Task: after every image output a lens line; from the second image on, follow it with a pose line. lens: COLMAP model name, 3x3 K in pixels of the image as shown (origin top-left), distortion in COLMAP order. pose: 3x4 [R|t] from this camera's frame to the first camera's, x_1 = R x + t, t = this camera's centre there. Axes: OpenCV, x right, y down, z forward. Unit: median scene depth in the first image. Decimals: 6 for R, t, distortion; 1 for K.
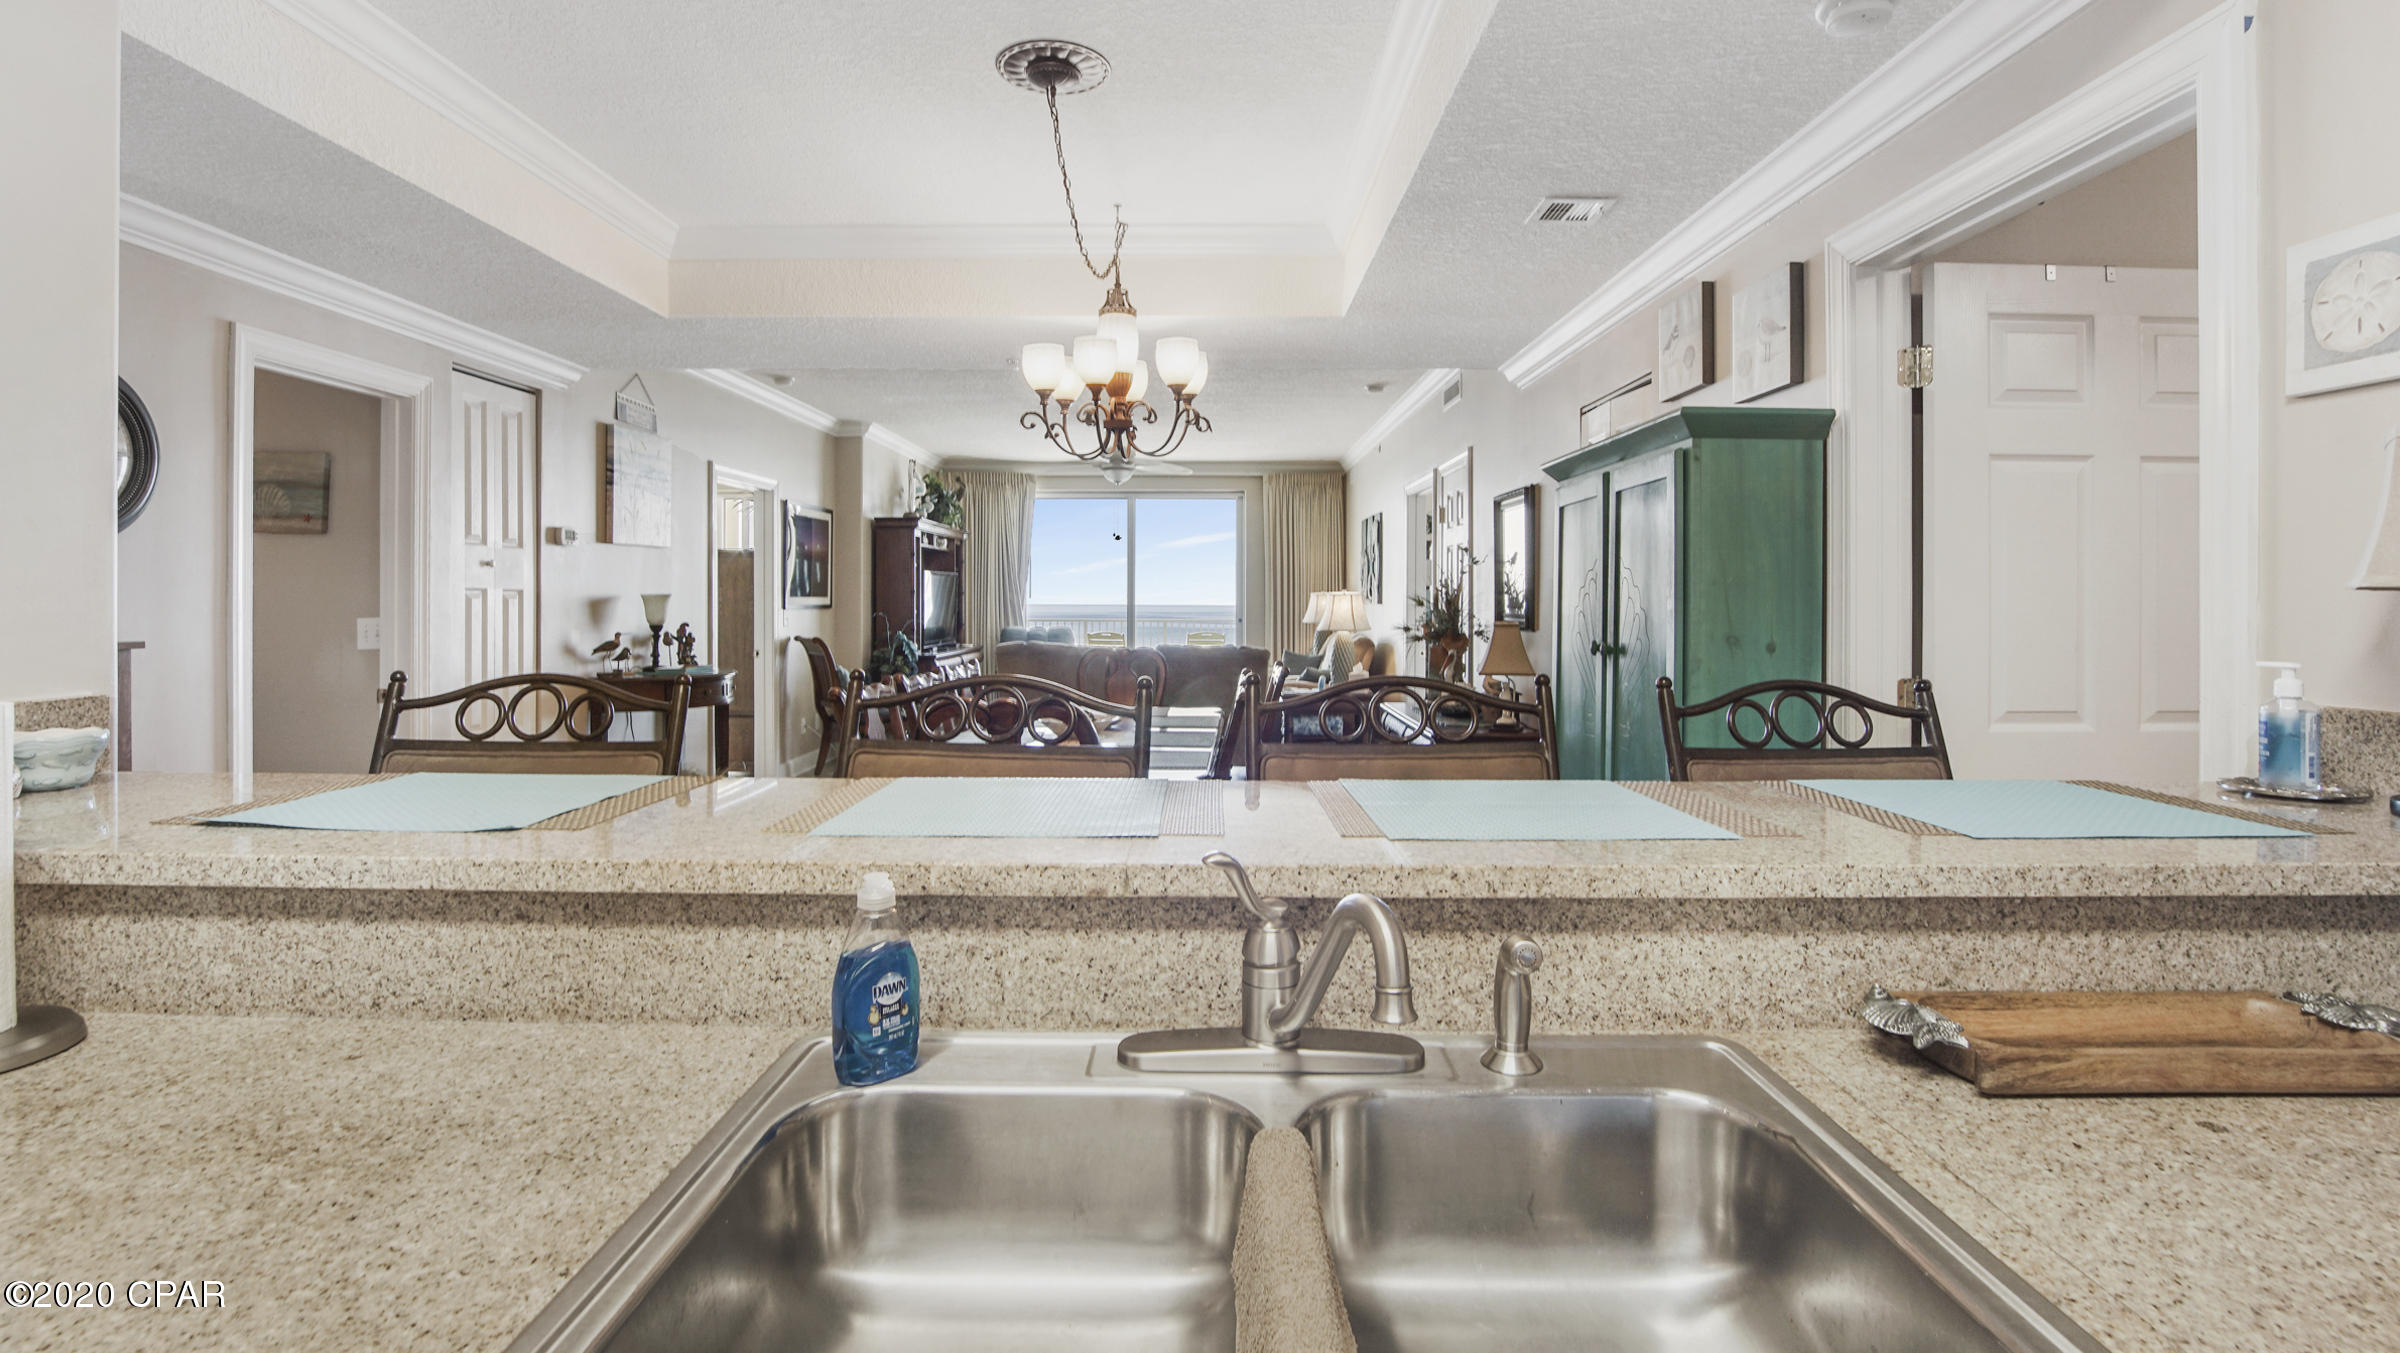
lens RADIAL K [[1086.6, 0, 1206.9], [0, 1086.6, 609.2], [0, 0, 1]] dist [-0.025084, -0.000568]
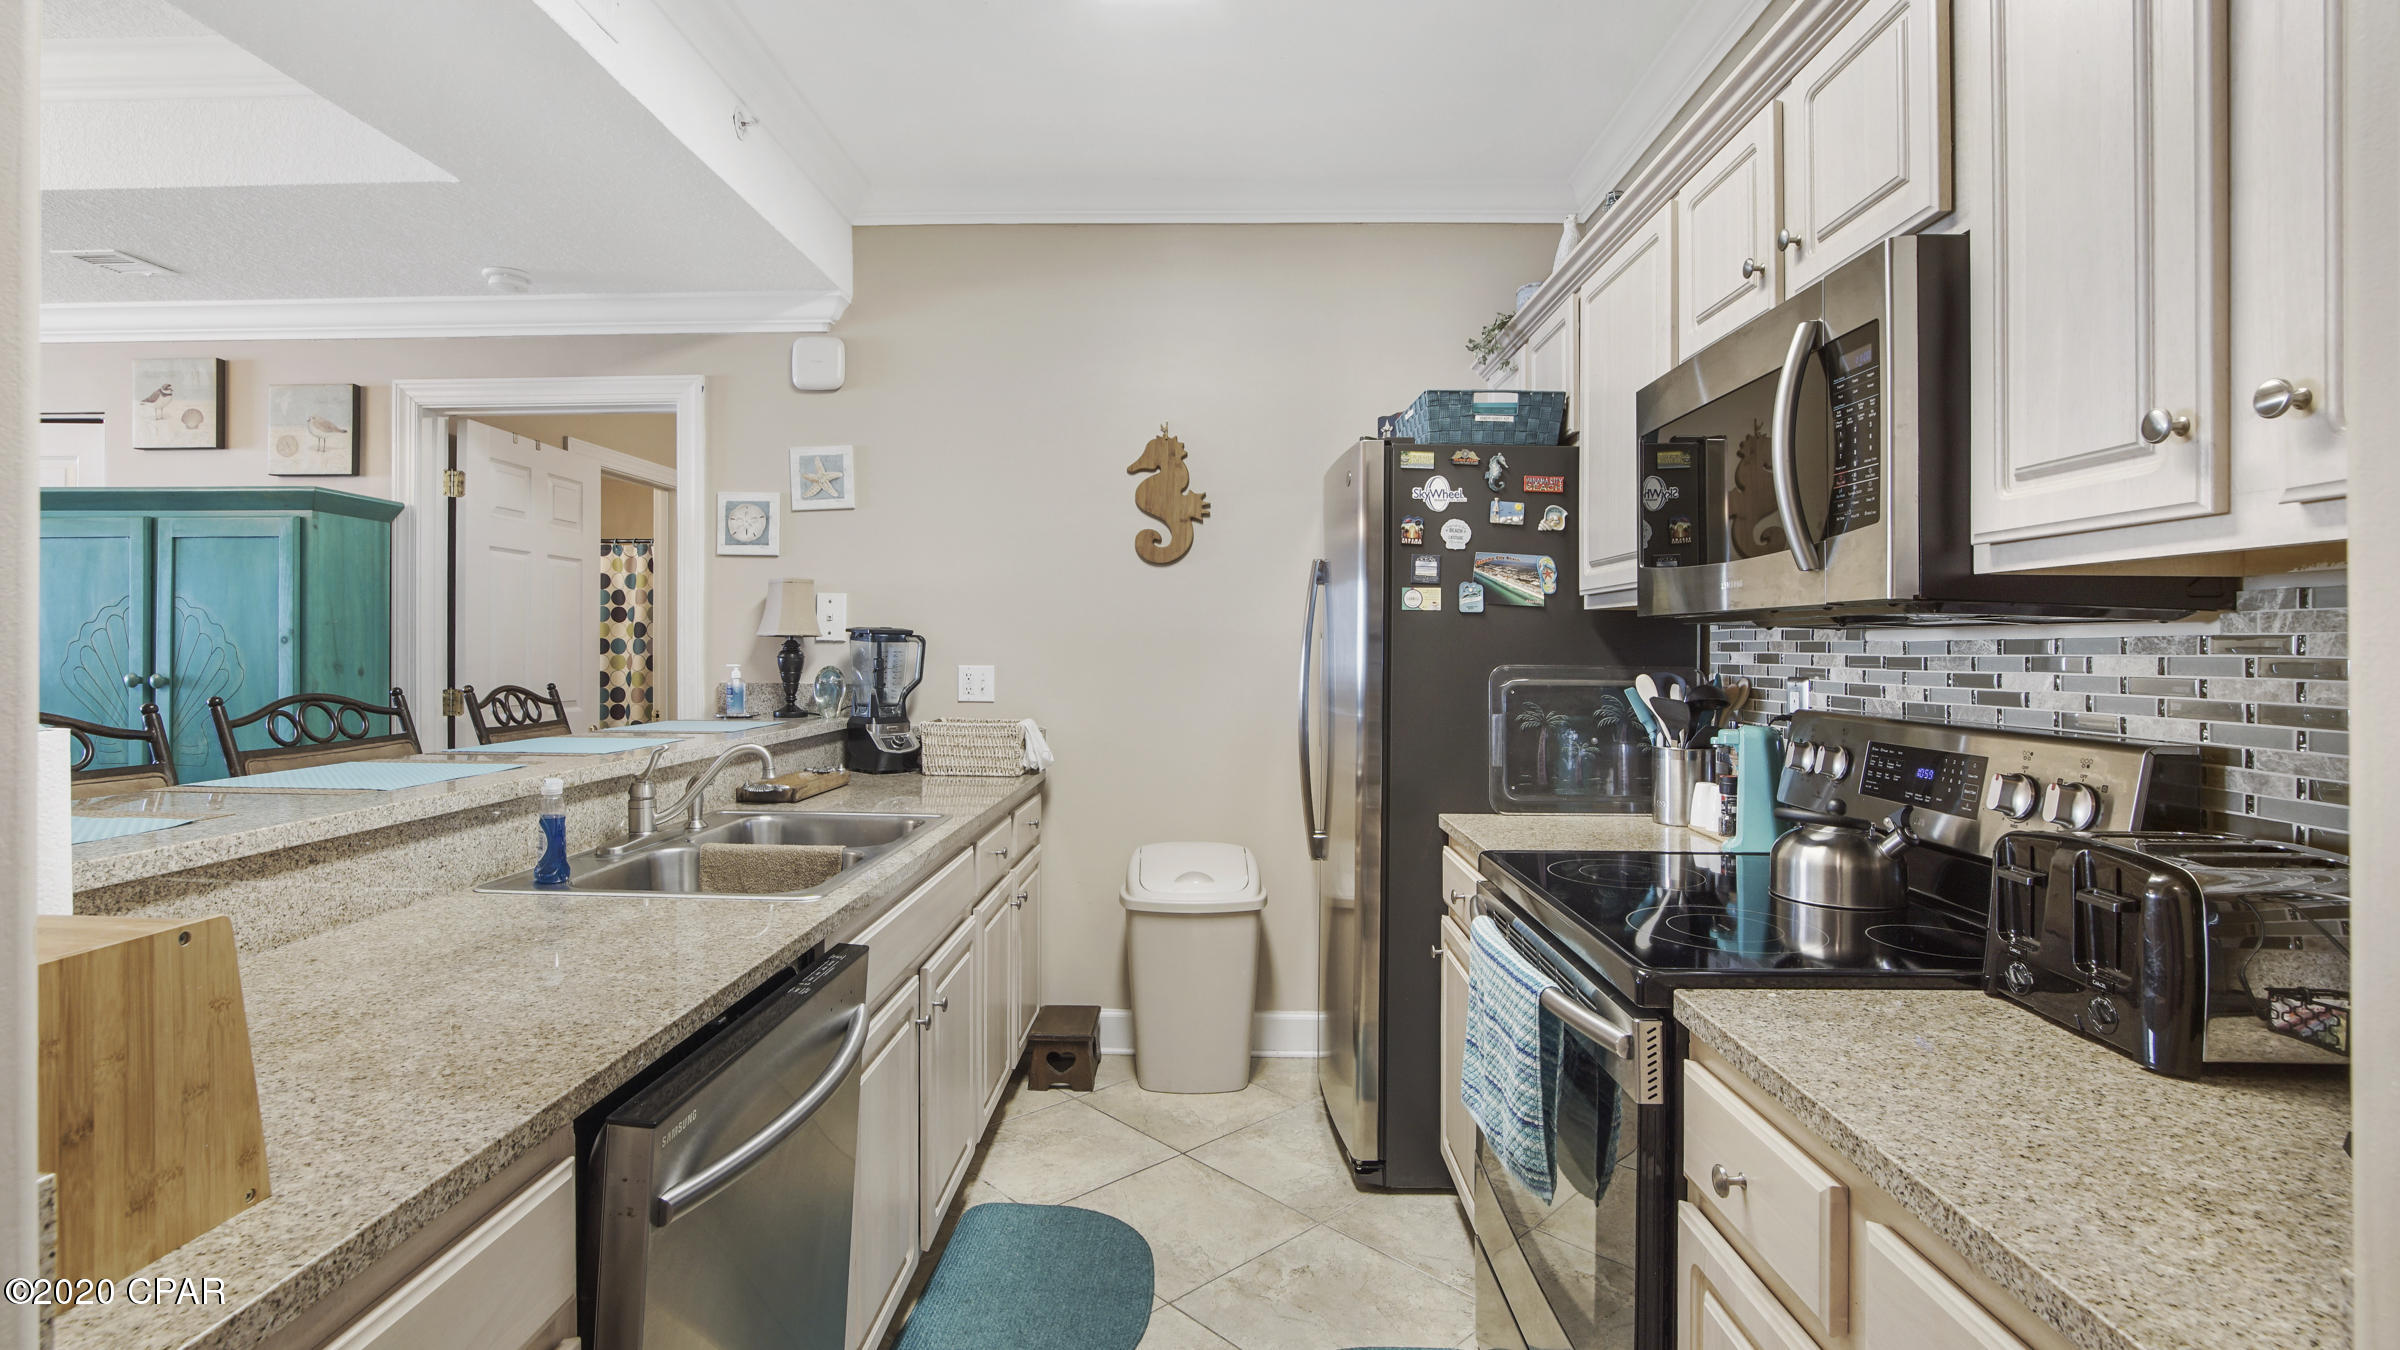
lens RADIAL K [[1086.6, 0, 1197.2], [0, 1086.6, 657.9], [0, 0, 1]] dist [-0.025084, -0.000568]
pose [[0.014645, -0.012697, 0.999812, -1.483956], [0.000698, 0.999919, 0.012688, 0.003276], [-0.999893, 0.000512, 0.014653, -0.129213]]
